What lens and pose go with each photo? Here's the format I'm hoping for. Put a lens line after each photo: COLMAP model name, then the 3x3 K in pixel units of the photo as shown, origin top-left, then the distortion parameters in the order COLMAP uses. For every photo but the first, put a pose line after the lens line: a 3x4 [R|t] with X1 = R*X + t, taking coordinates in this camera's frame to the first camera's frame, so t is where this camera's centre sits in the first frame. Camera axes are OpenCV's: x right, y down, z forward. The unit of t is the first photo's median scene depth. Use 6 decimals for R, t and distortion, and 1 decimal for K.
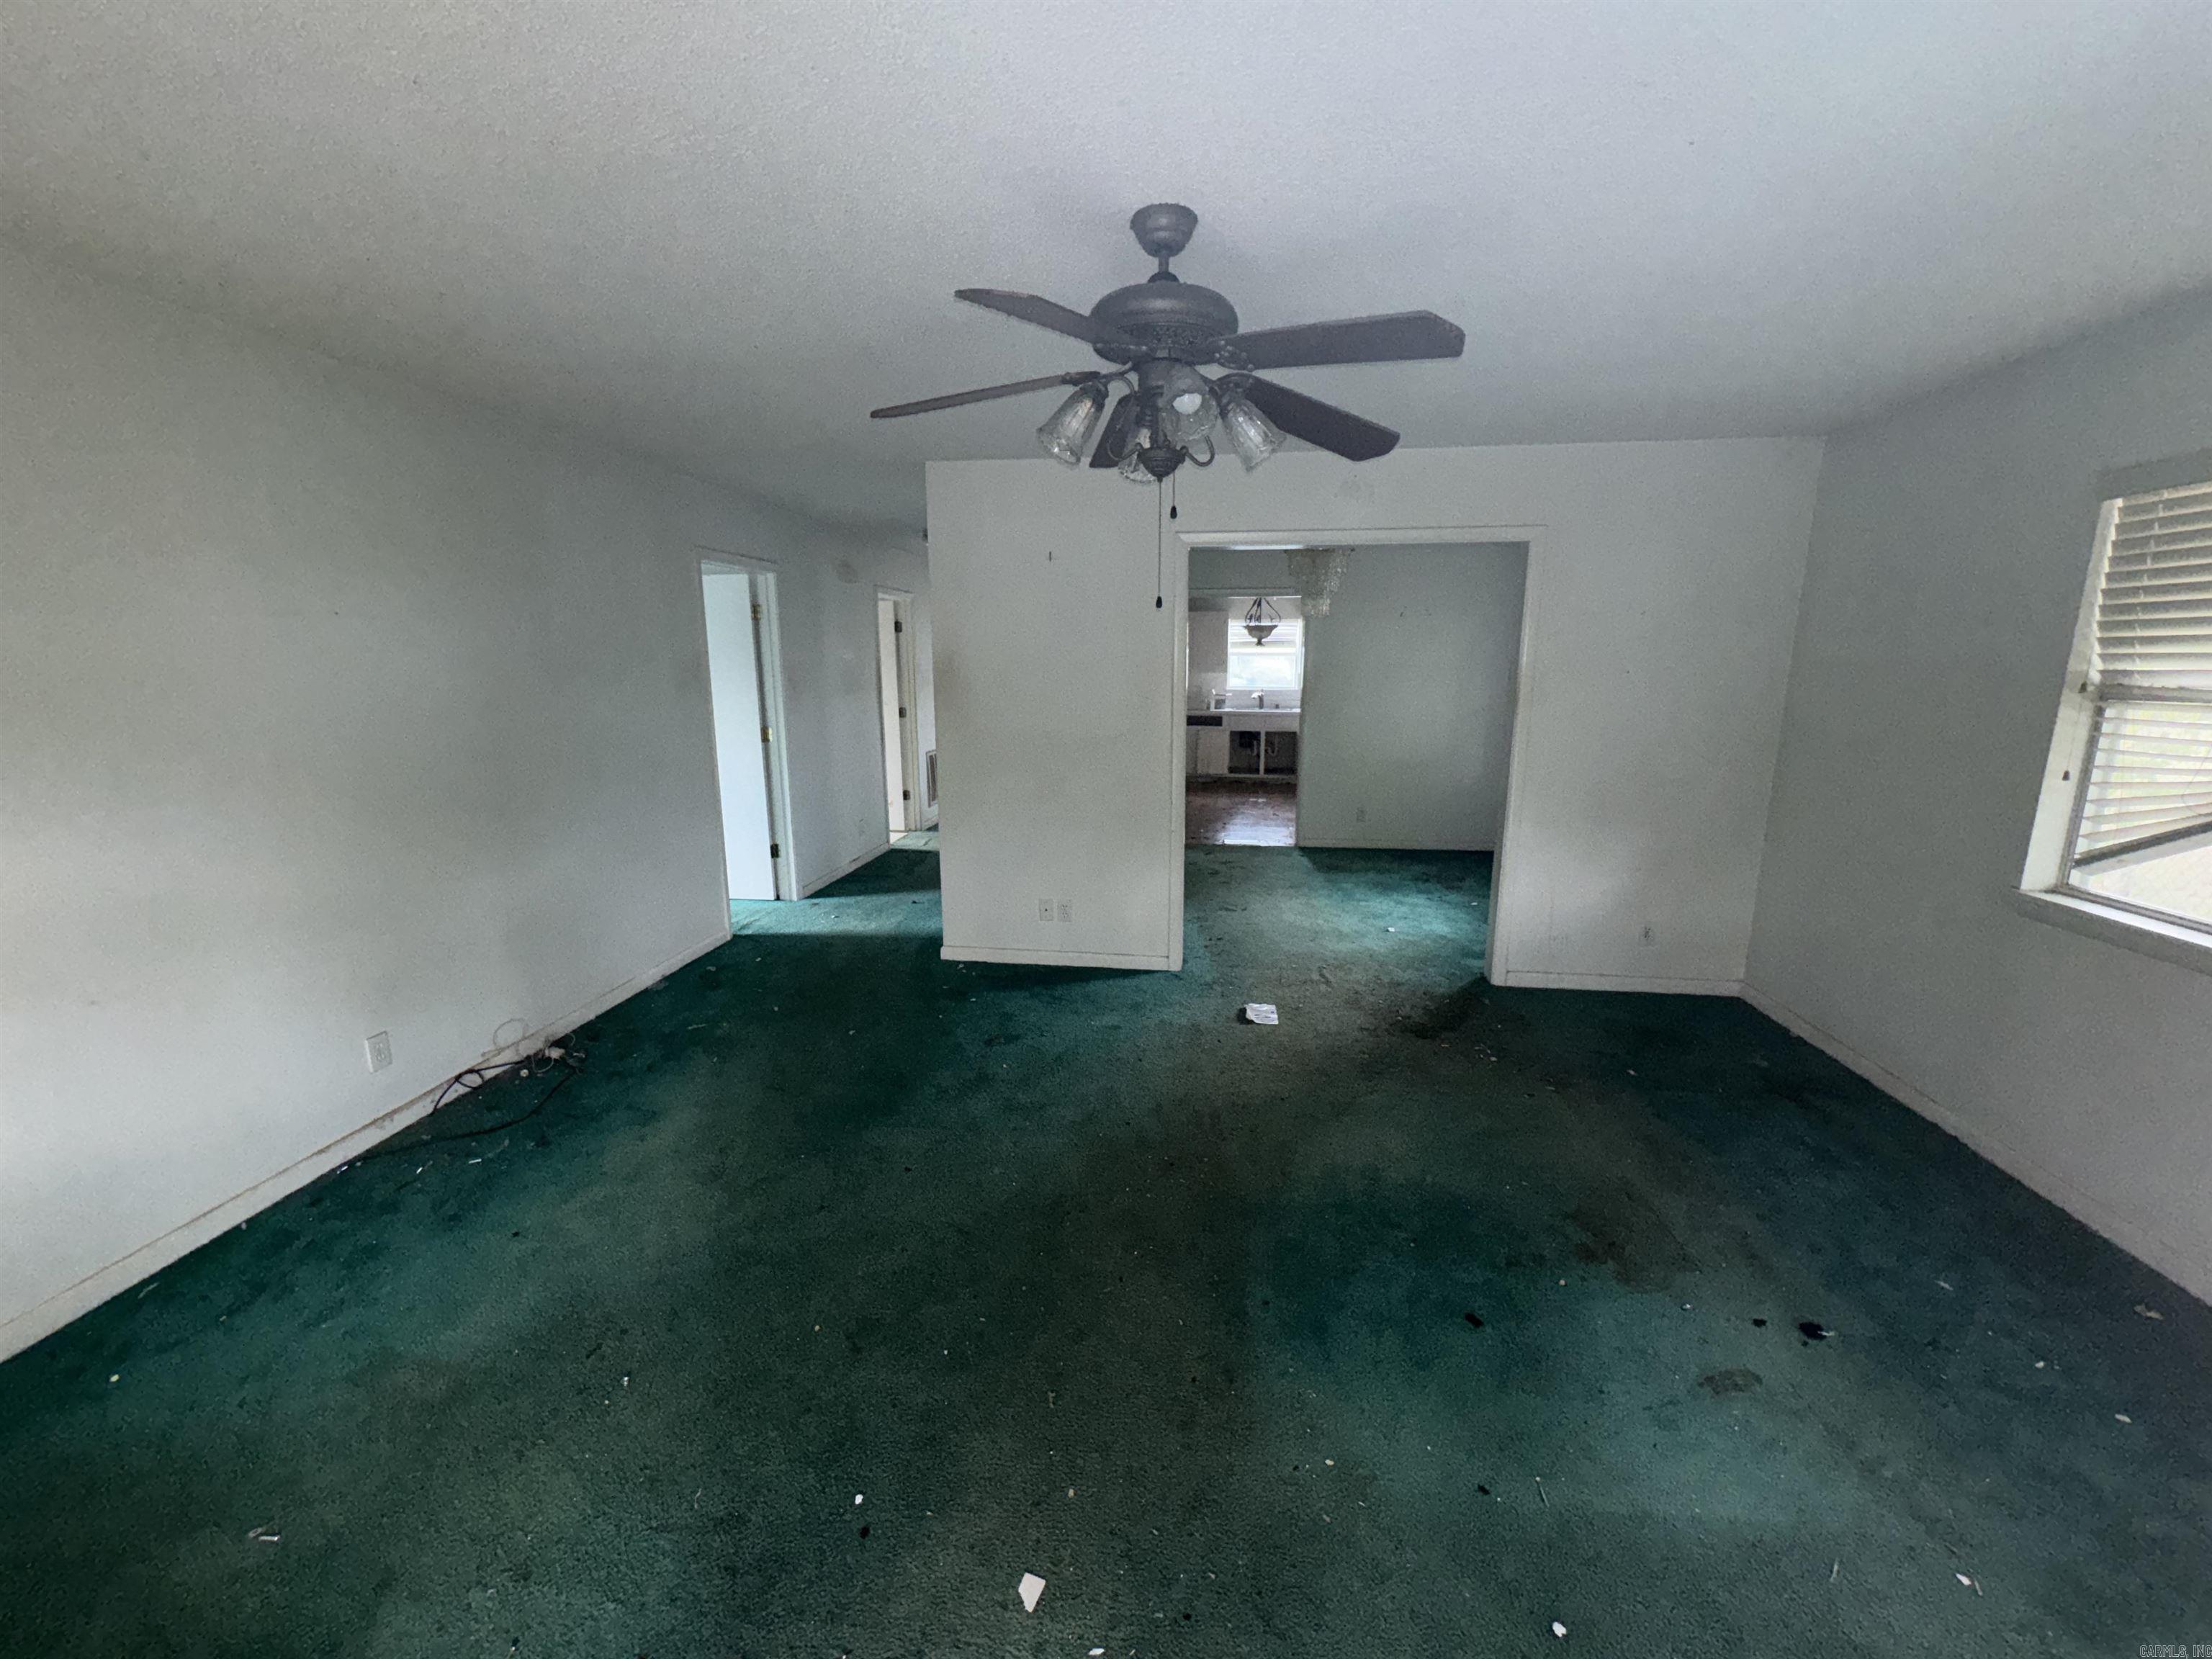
lens RADIAL K [[882.4, 0, 1106.0], [0, 882.4, 829.5], [0, 0, 1]] dist [-0.002524, 0.000125]
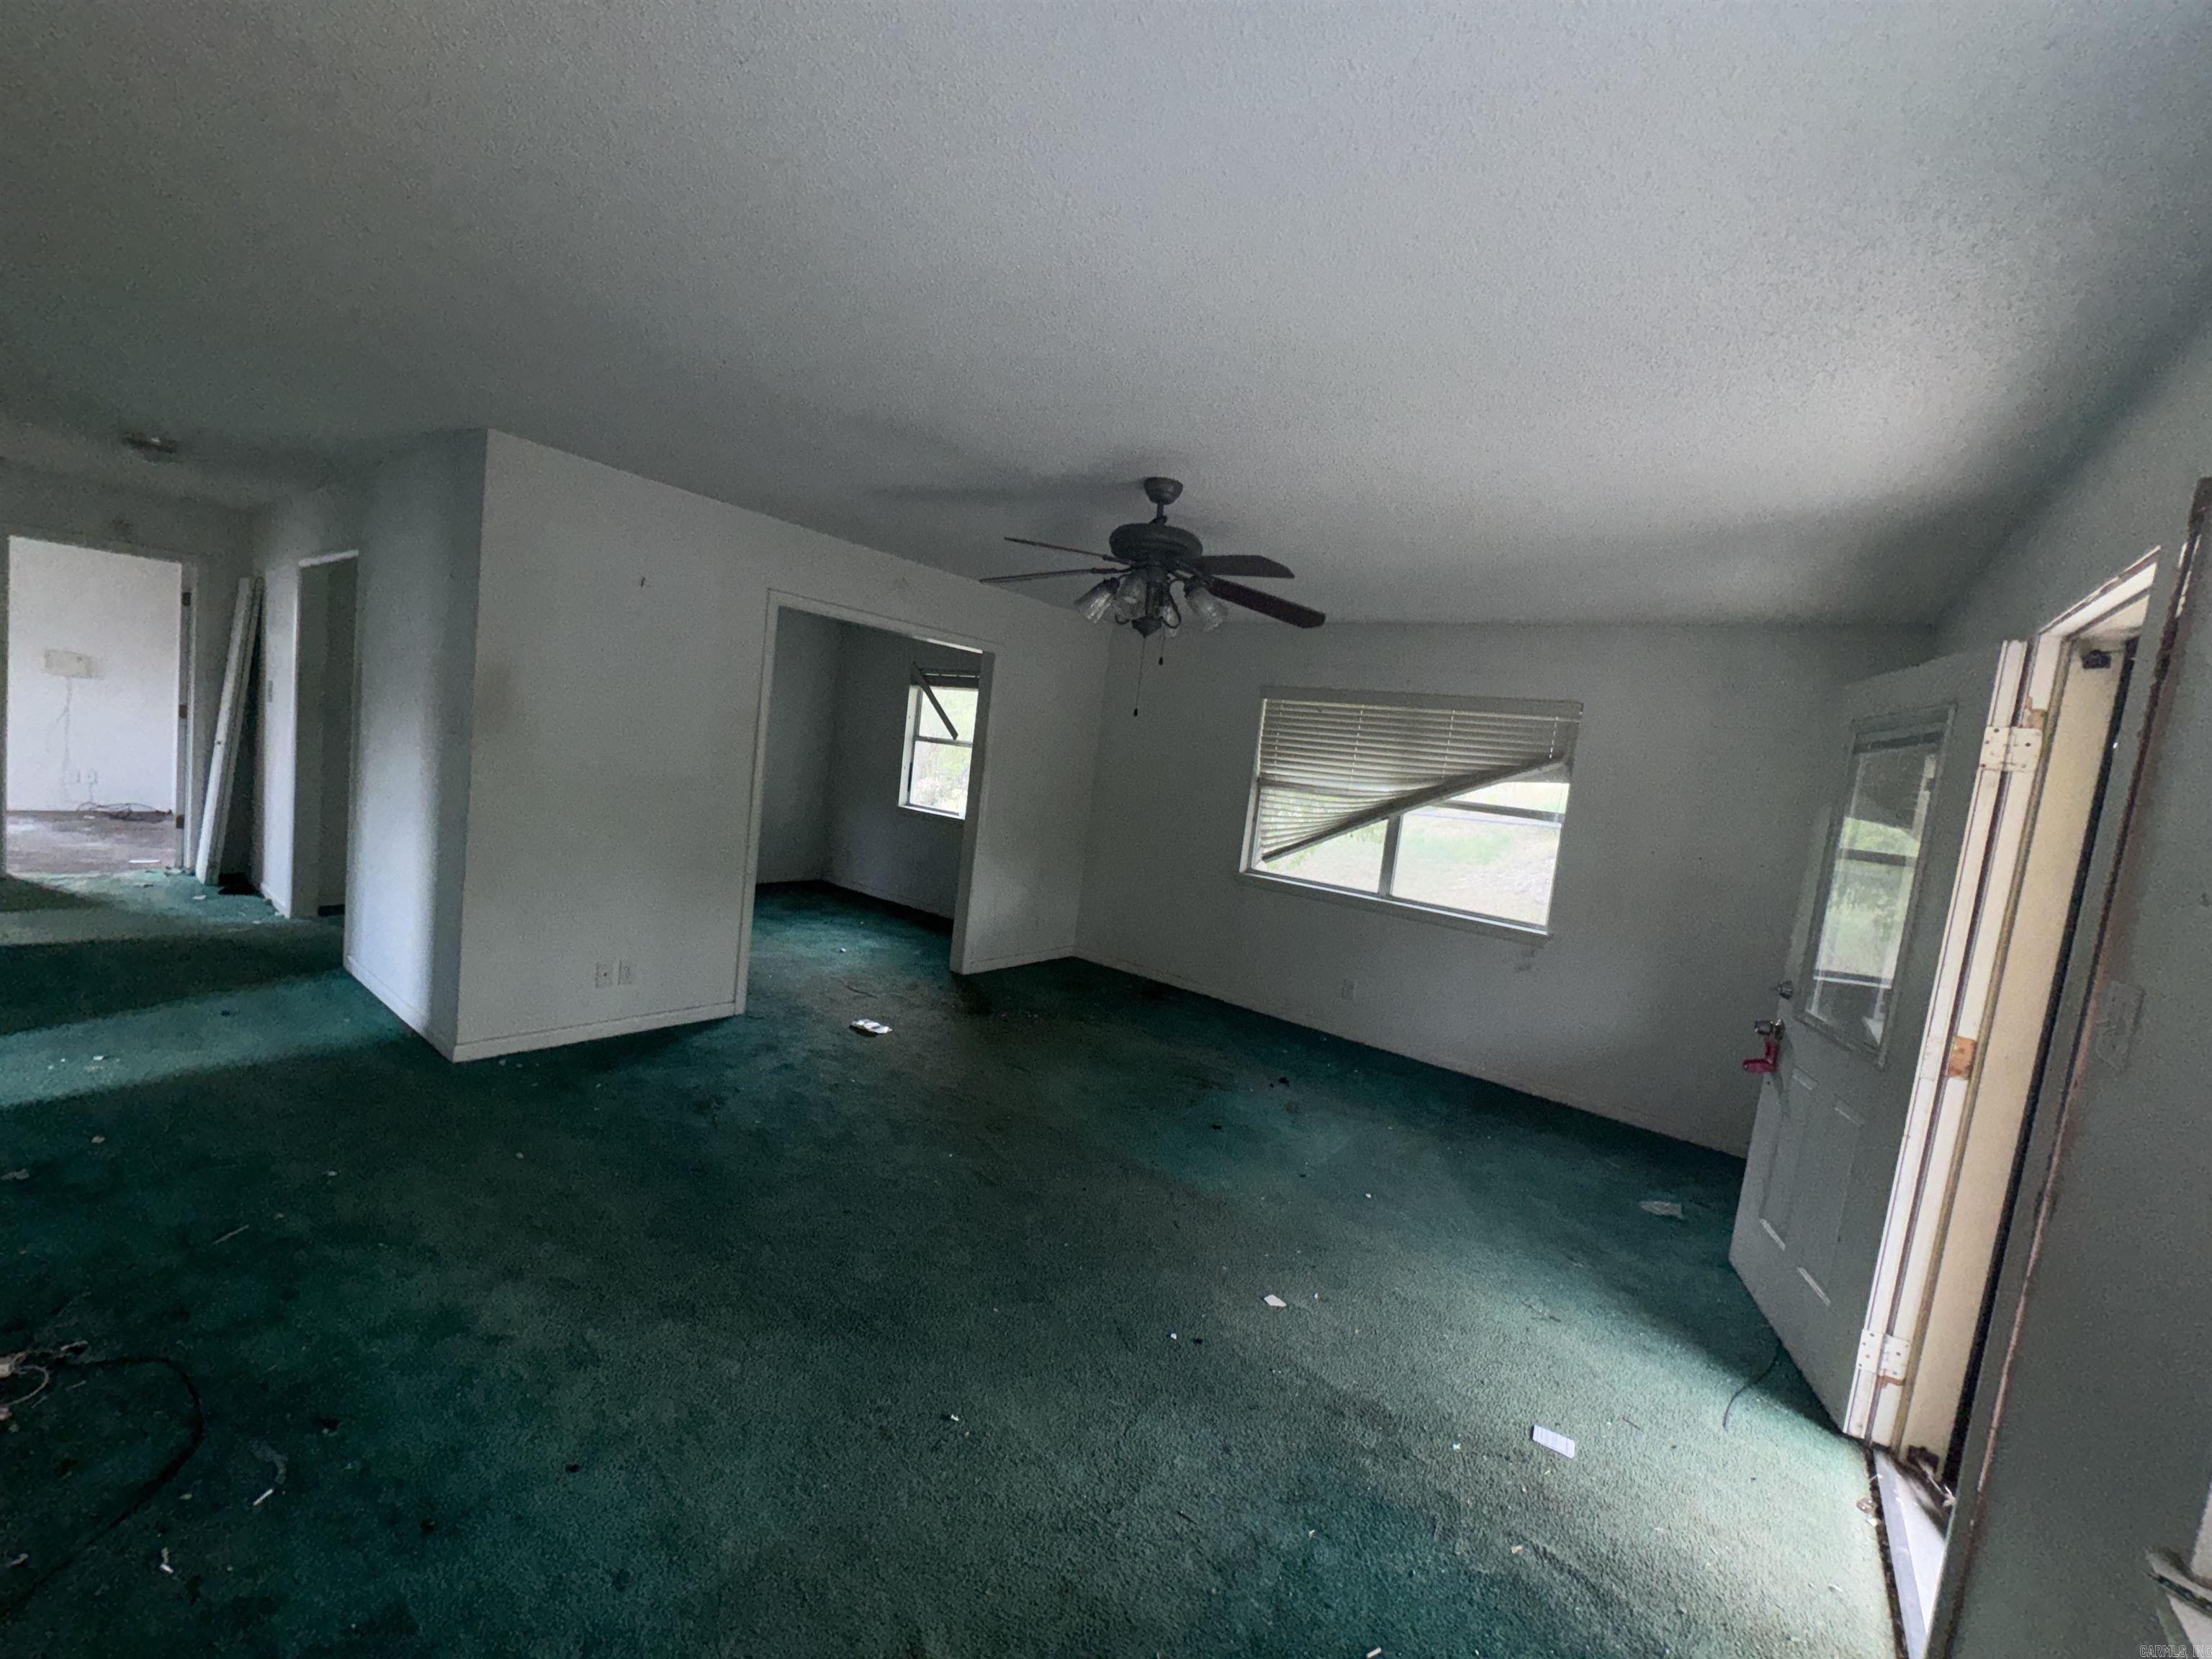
lens RADIAL K [[882.4, 0, 1106.0], [0, 882.4, 829.5], [0, 0, 1]] dist [-0.002524, 0.000125]
pose [[0.498835, -0.016017, 0.866549, -0.713855], [0.050362, 0.998676, -0.010532, -0.021963], [-0.865232, 0.048895, 0.498981, 0.157358]]
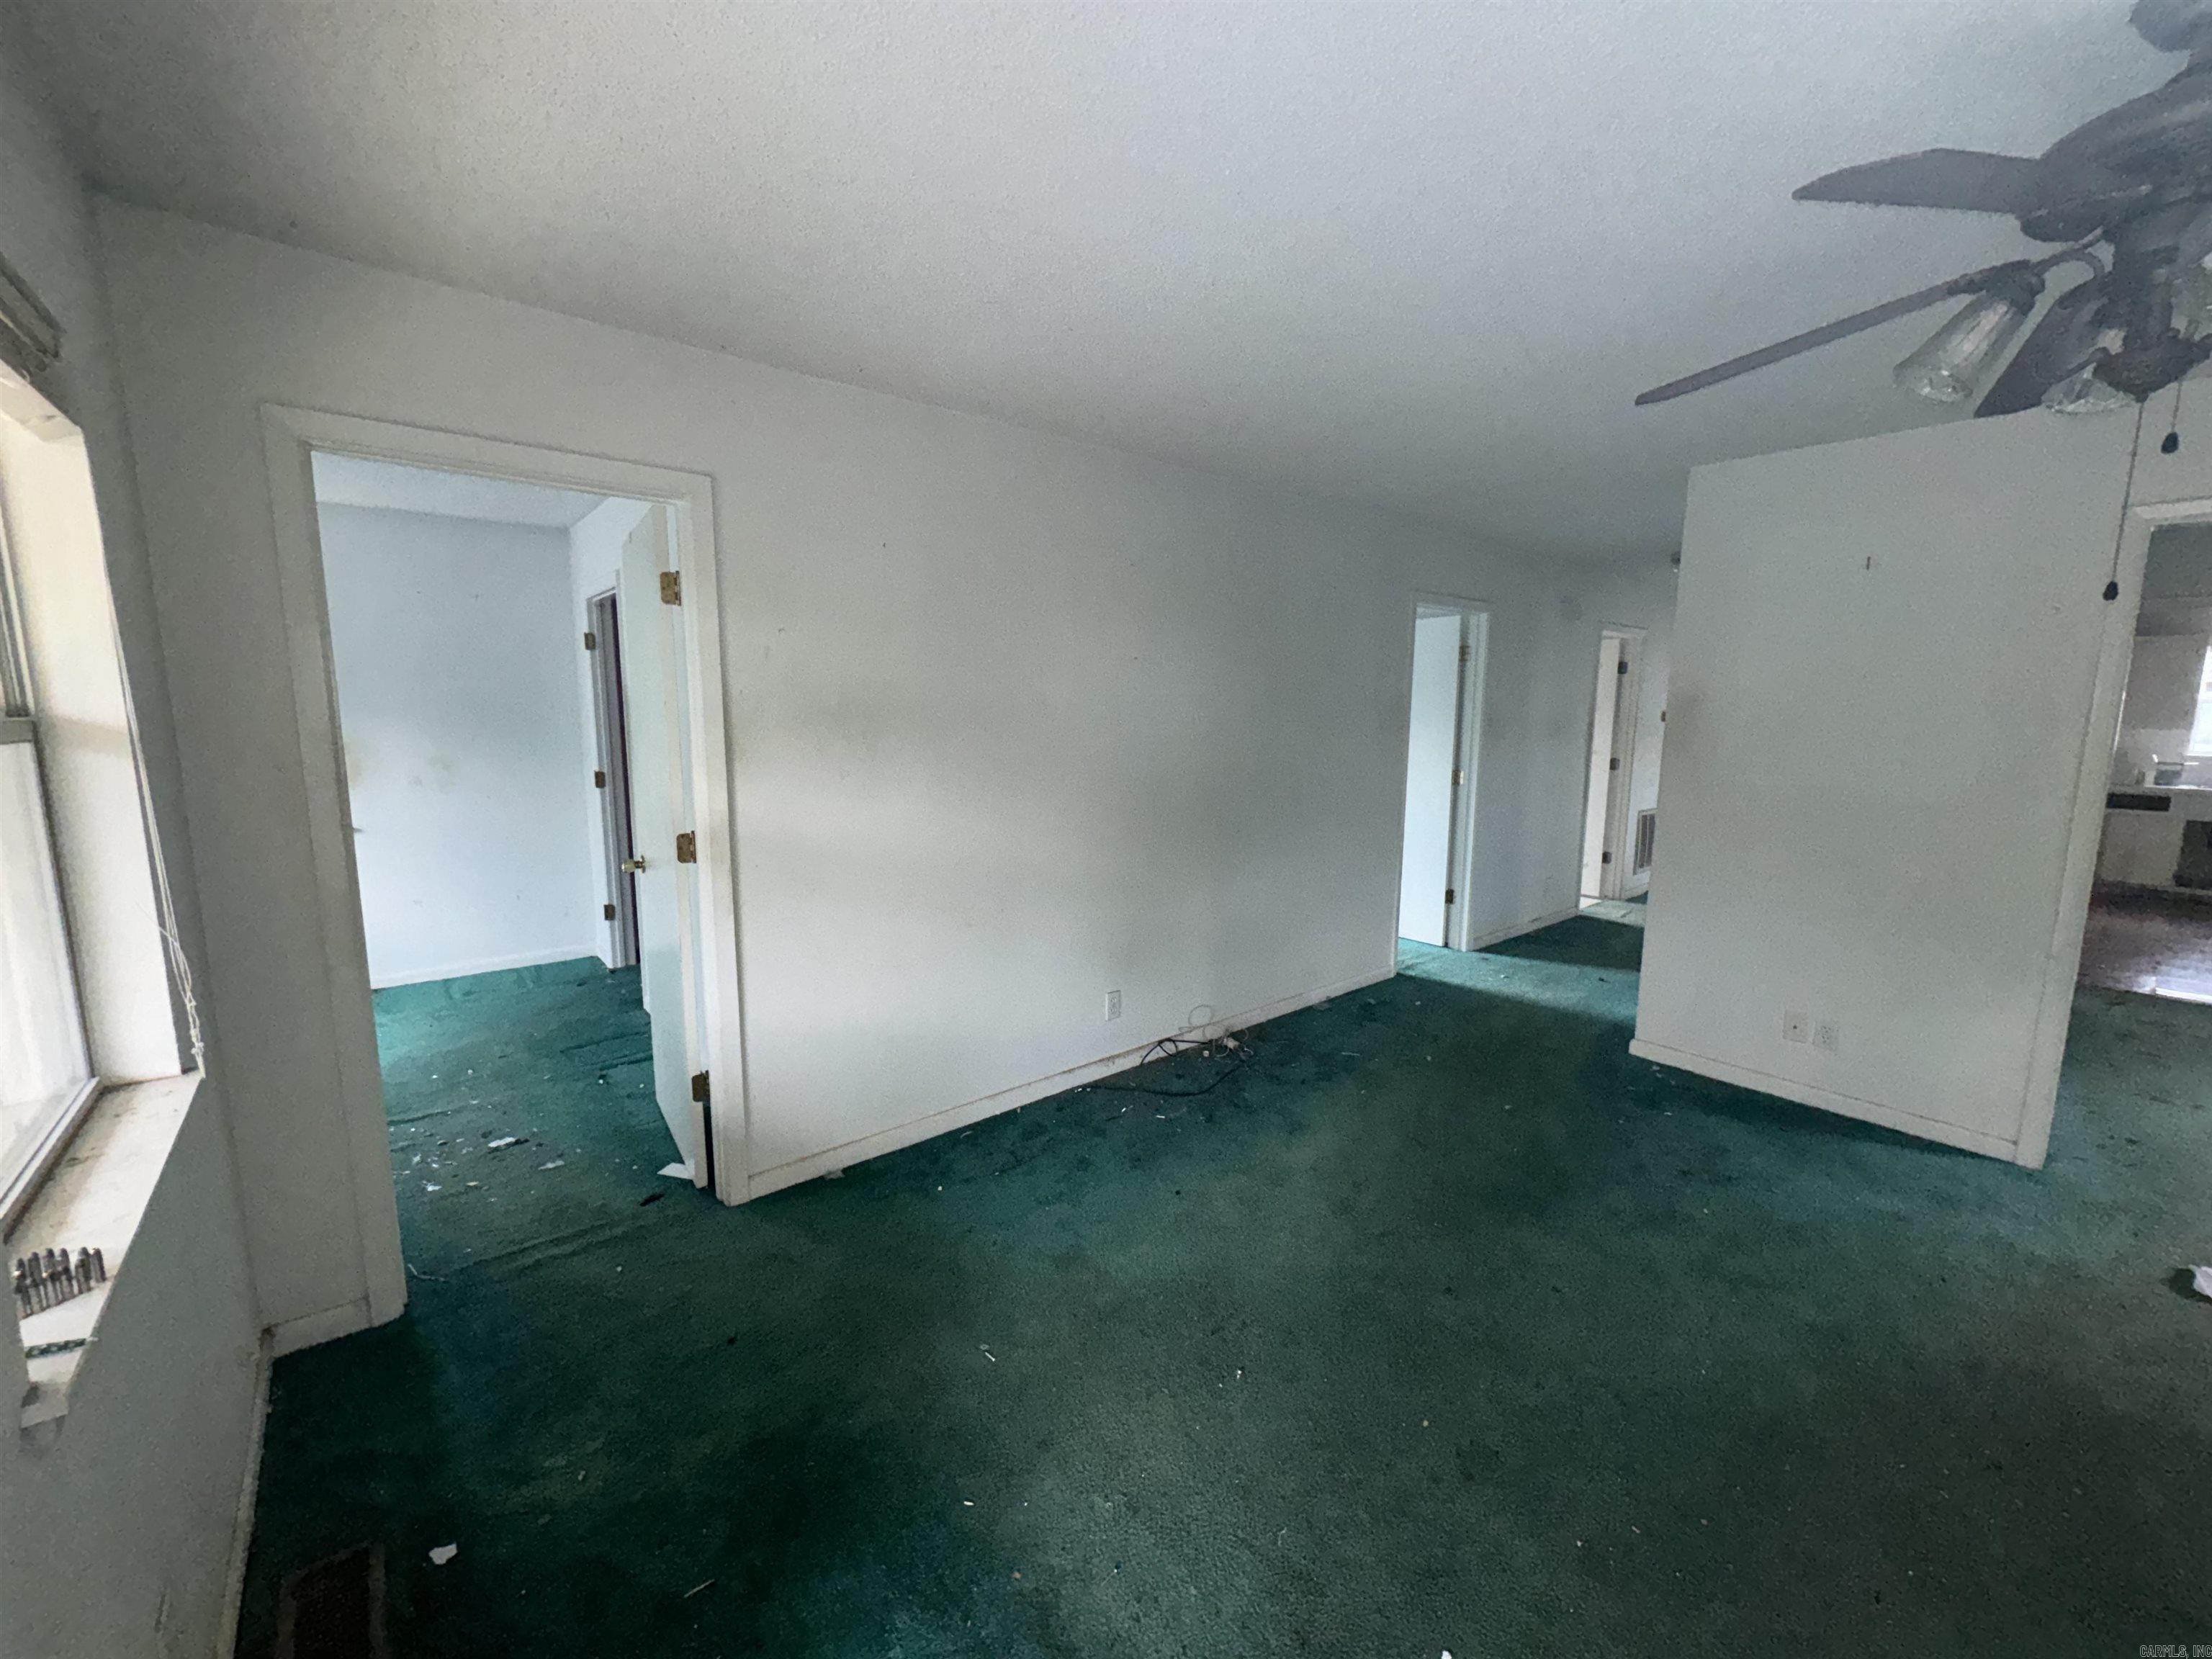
lens RADIAL K [[882.4, 0, 1106.0], [0, 882.4, 829.5], [0, 0, 1]] dist [-0.002524, 0.000125]
pose [[0.734395, 0.101599, -0.671075, -0.015211], [-0.137361, 0.990521, -0.000359, 0.005813], [0.664677, 0.092443, 0.741389, 0.035264]]
